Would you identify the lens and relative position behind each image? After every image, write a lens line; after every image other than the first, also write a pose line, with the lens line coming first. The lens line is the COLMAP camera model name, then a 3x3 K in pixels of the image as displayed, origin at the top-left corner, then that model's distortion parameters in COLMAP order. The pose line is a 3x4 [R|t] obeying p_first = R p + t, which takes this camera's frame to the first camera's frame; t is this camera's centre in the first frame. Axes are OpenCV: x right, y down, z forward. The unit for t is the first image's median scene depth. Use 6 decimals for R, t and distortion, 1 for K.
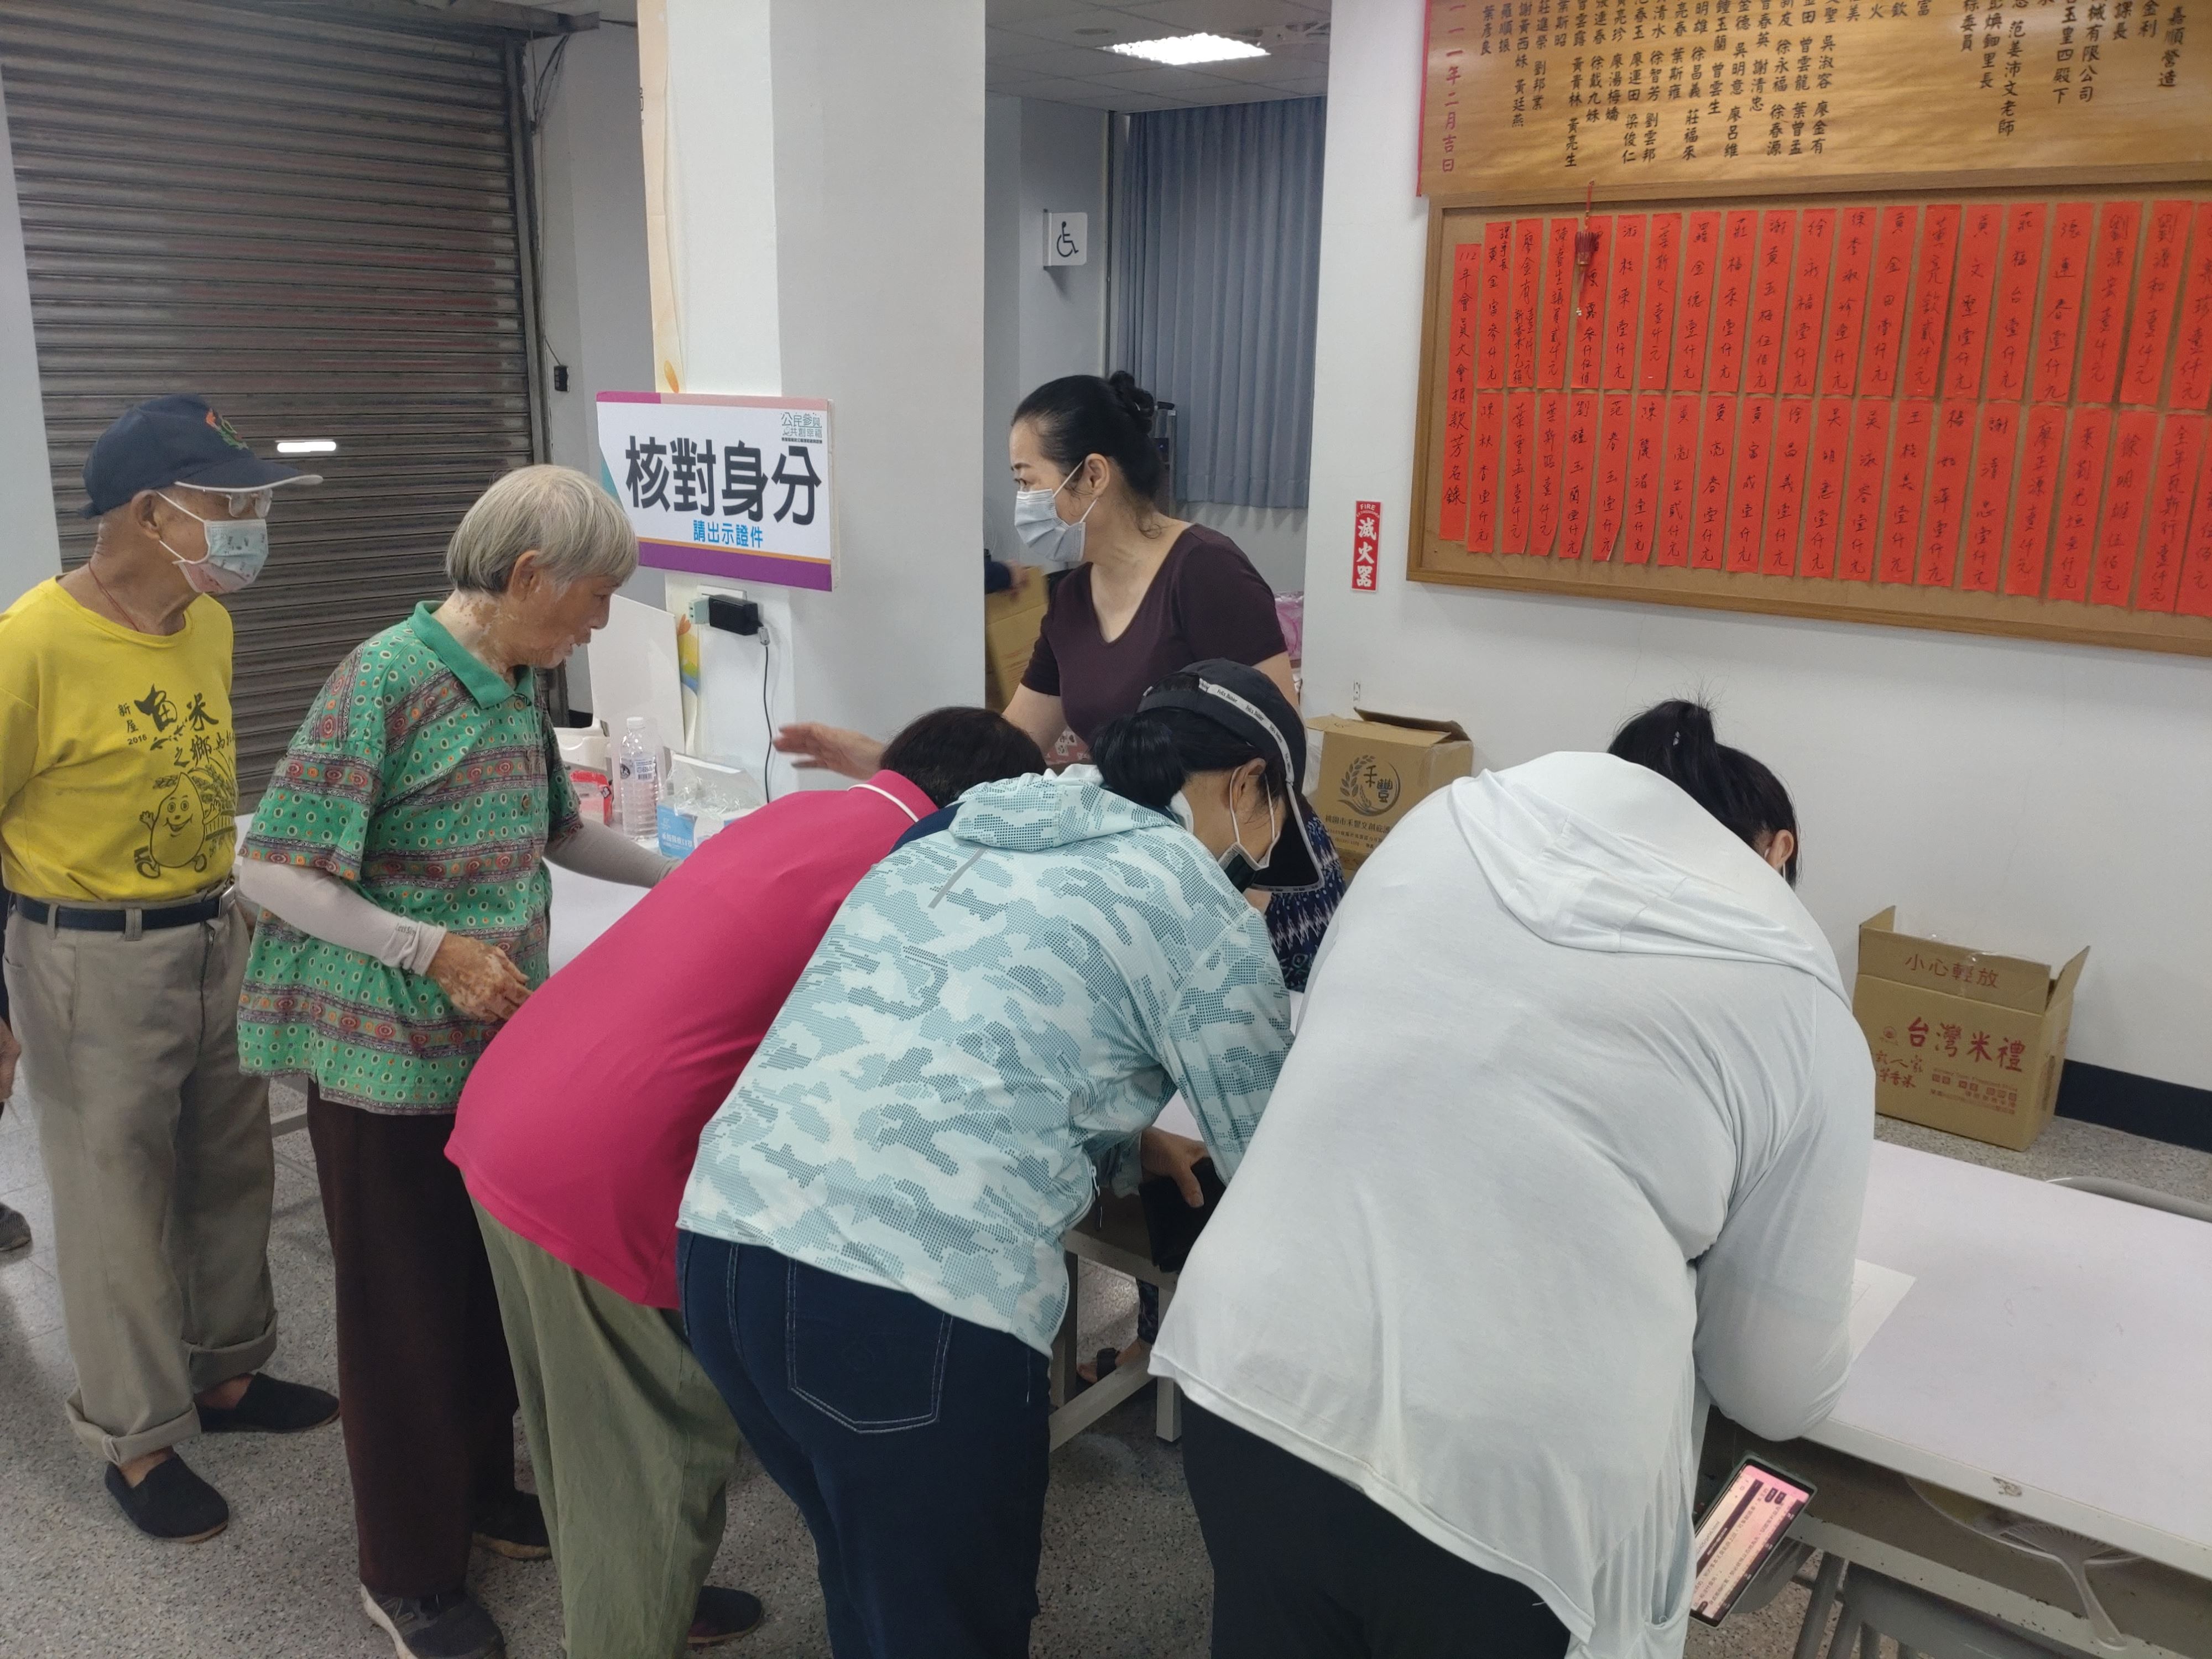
lens RADIAL K [[1837.4, 0, 1101.8], [0, 1837.4, 805.6], [0, 0, 1]] dist [0.077988, -0.144915]
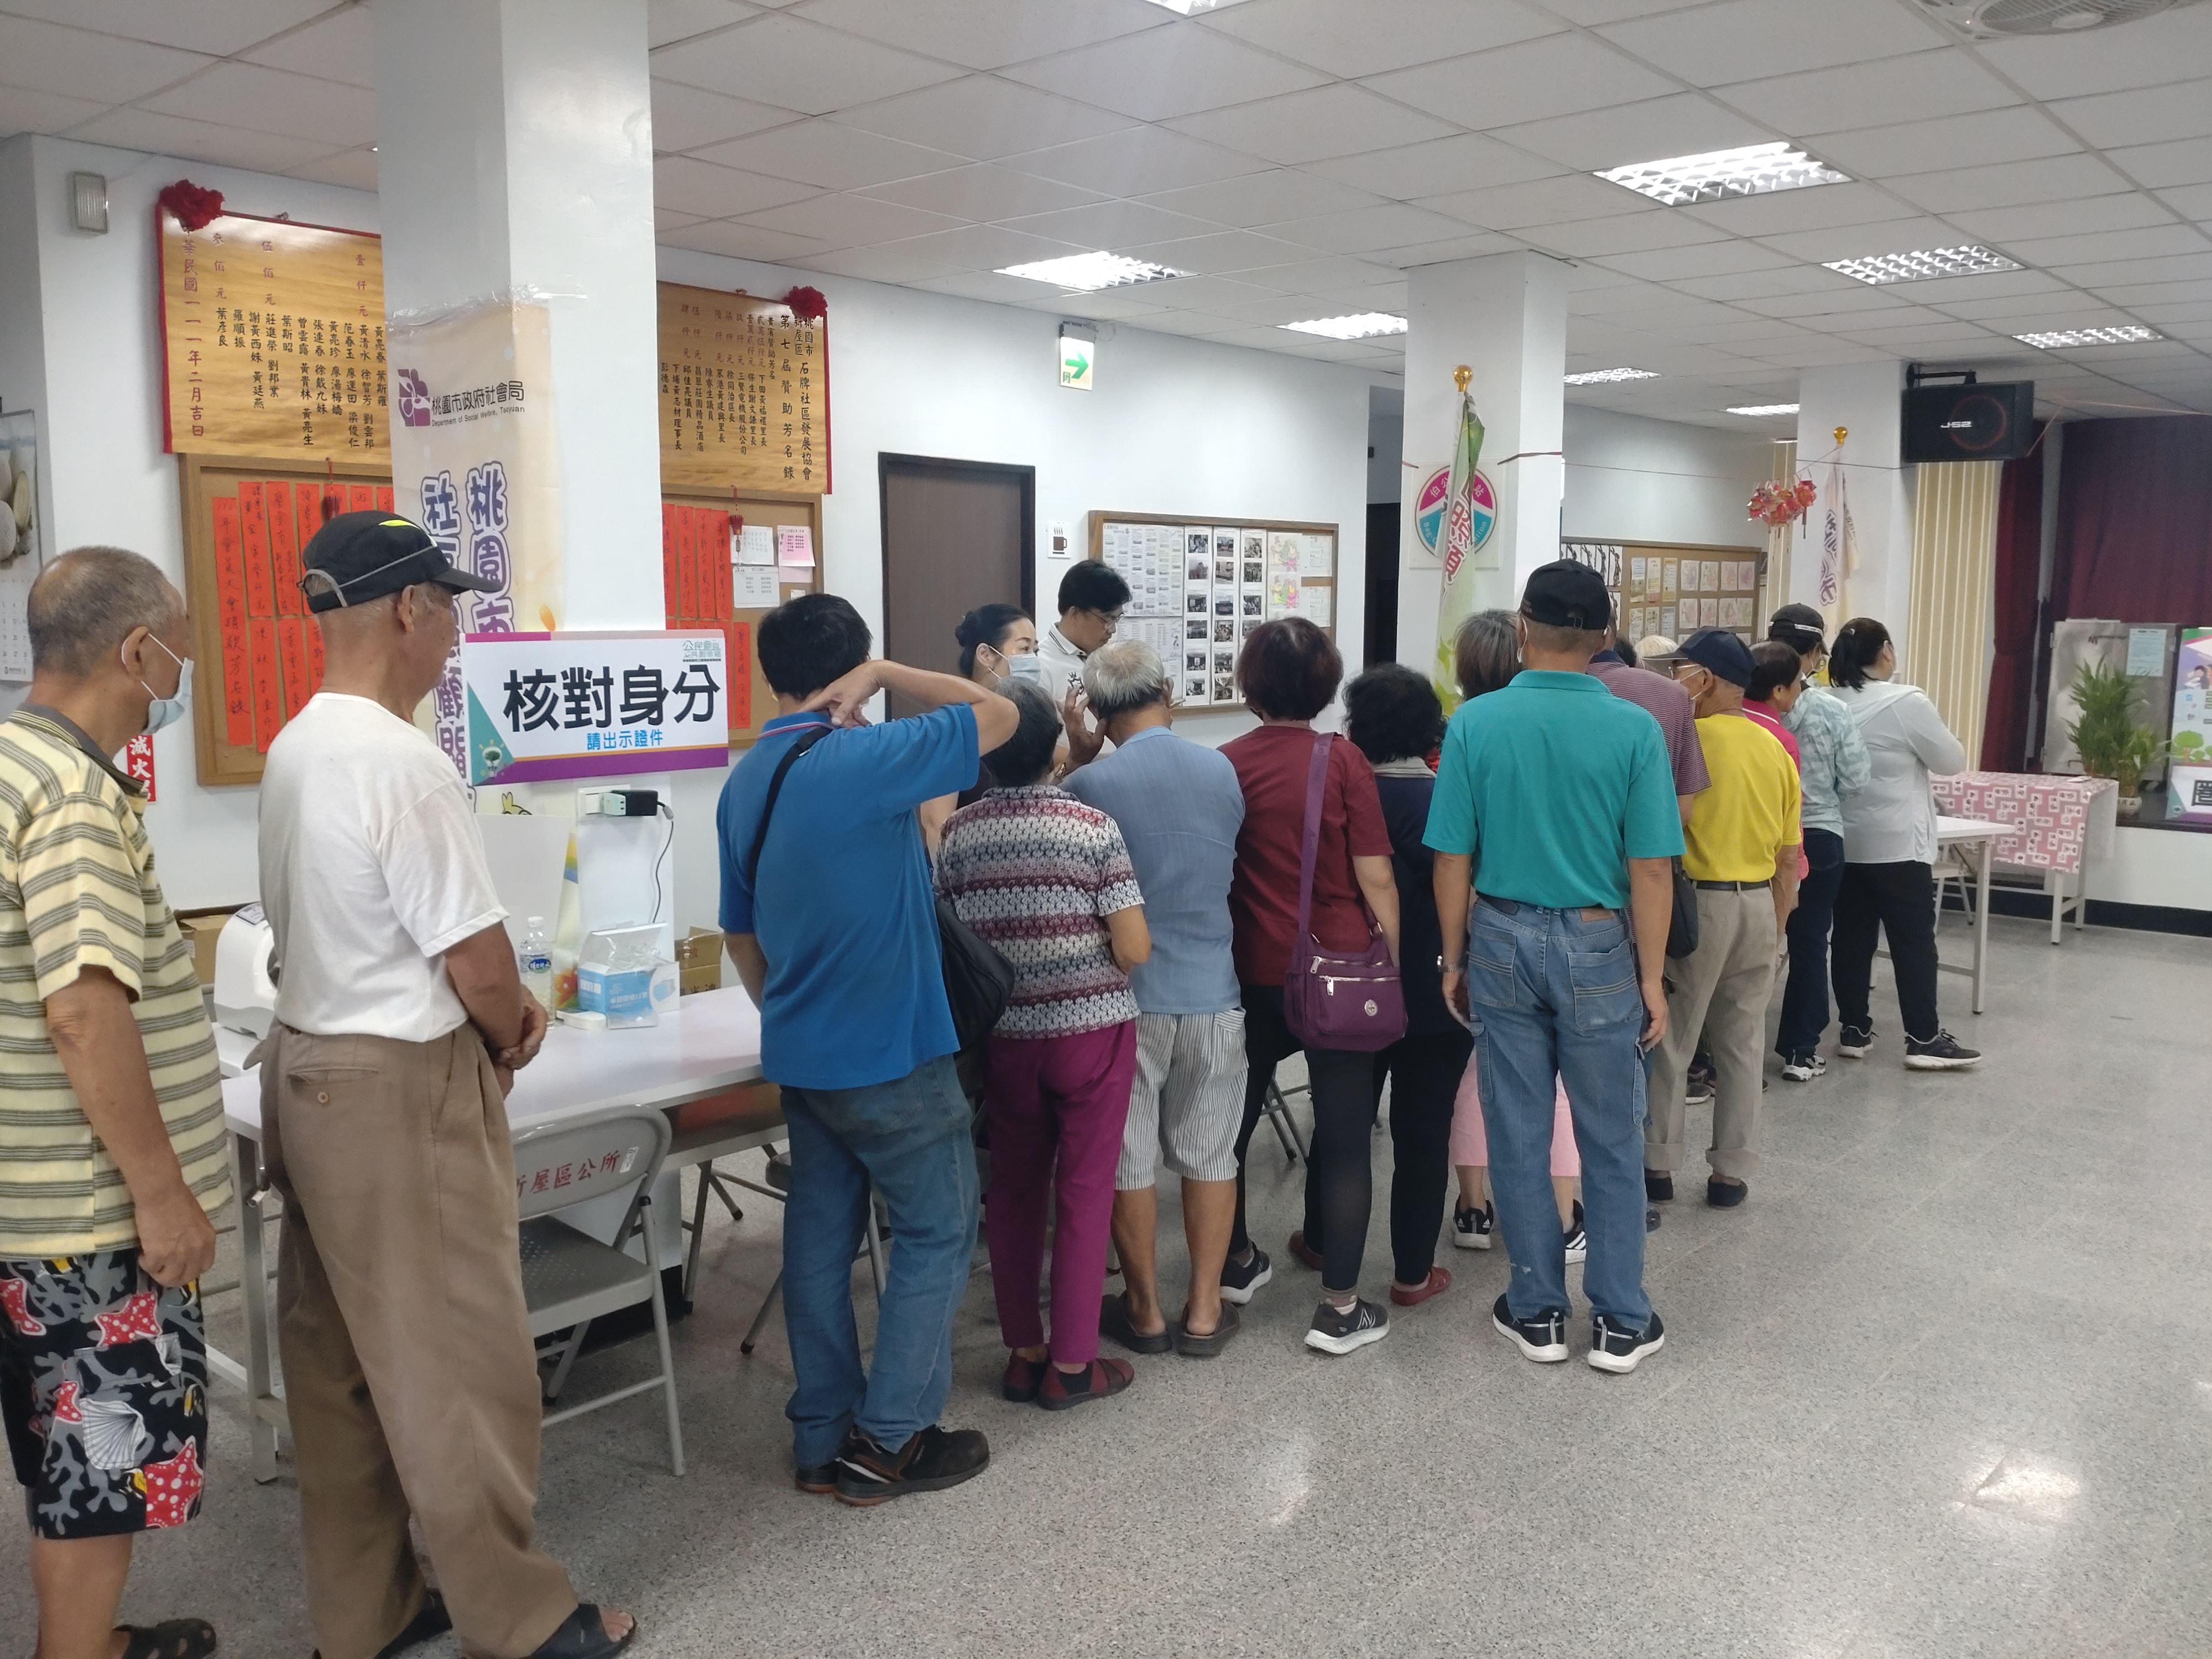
lens RADIAL K [[1837.4, 0, 1101.8], [0, 1837.4, 805.6], [0, 0, 1]] dist [0.077988, -0.144915]
pose [[0.051168, -0.125301, 0.990798, -1.379696], [0.233640, 0.966069, 0.110108, -0.160625], [-0.970976, 0.225856, 0.078707, 0.579497]]
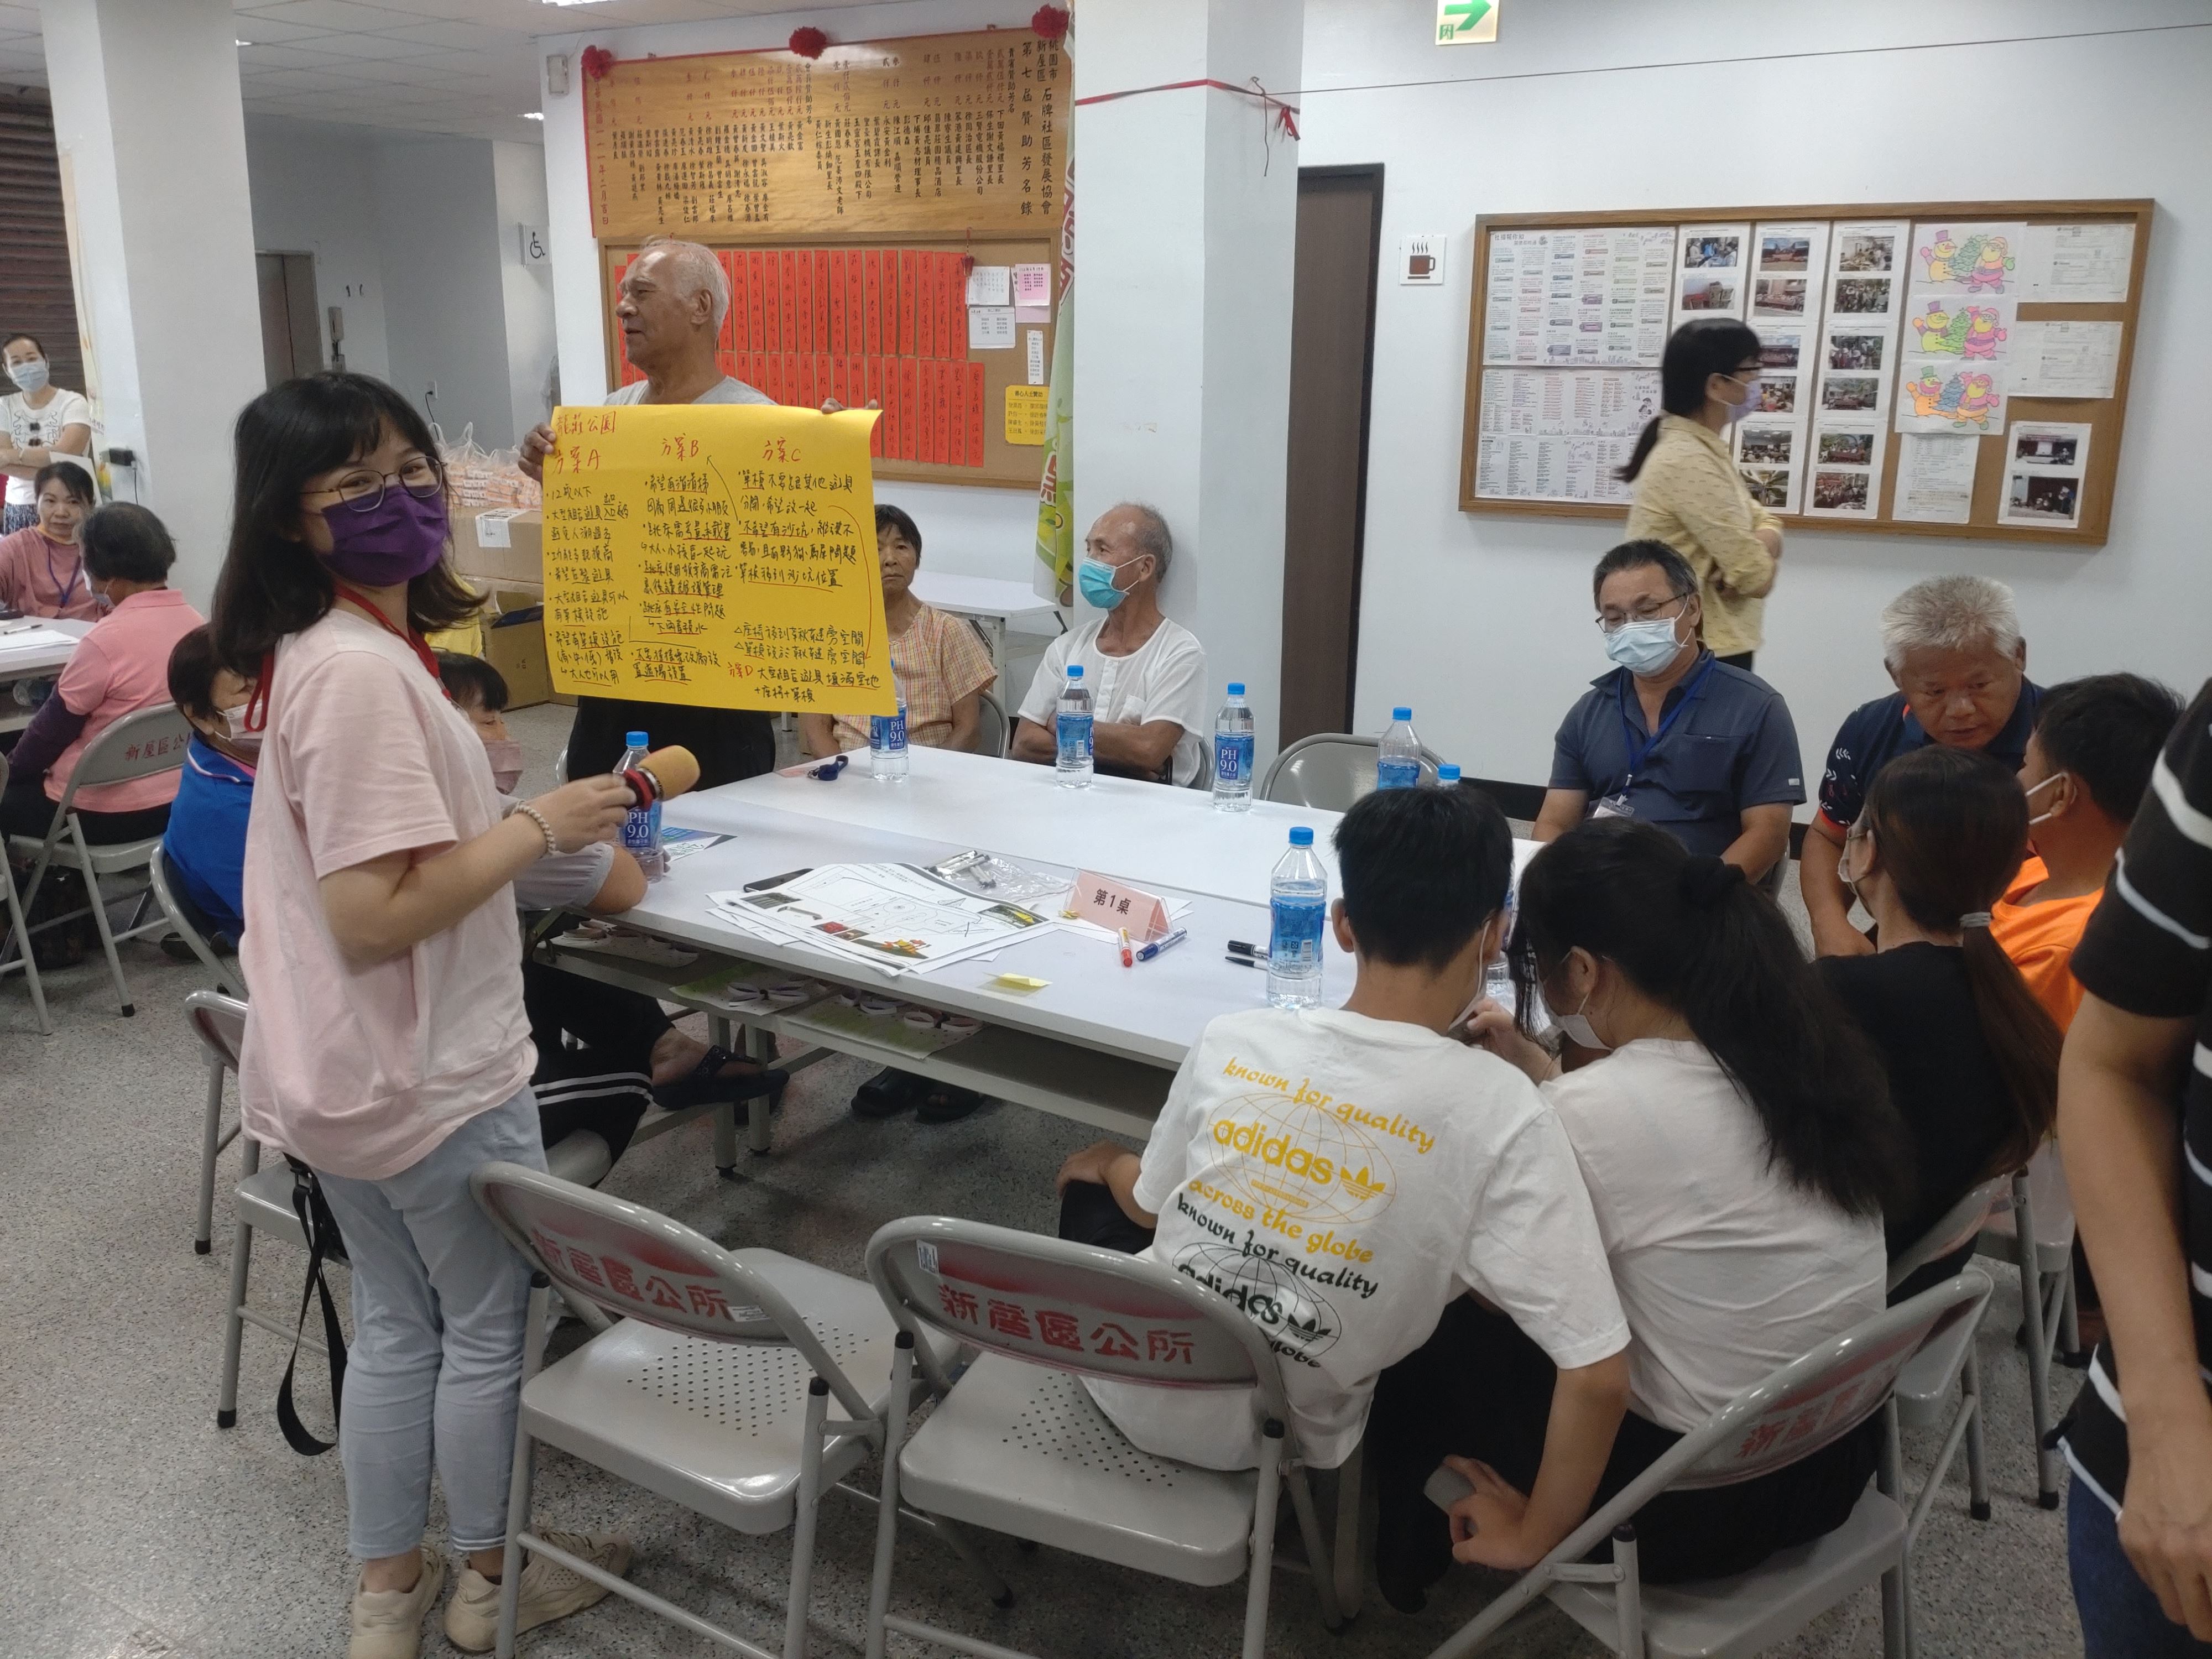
lens RADIAL K [[1837.4, 0, 1101.8], [0, 1837.4, 805.6], [0, 0, 1]] dist [0.077988, -0.144915]
pose [[0.990074, -0.034779, 0.136176, 0.558002], [0.034542, 0.999395, 0.004100, 0.301405], [-0.136236, 0.000645, 0.990676, -1.118798]]
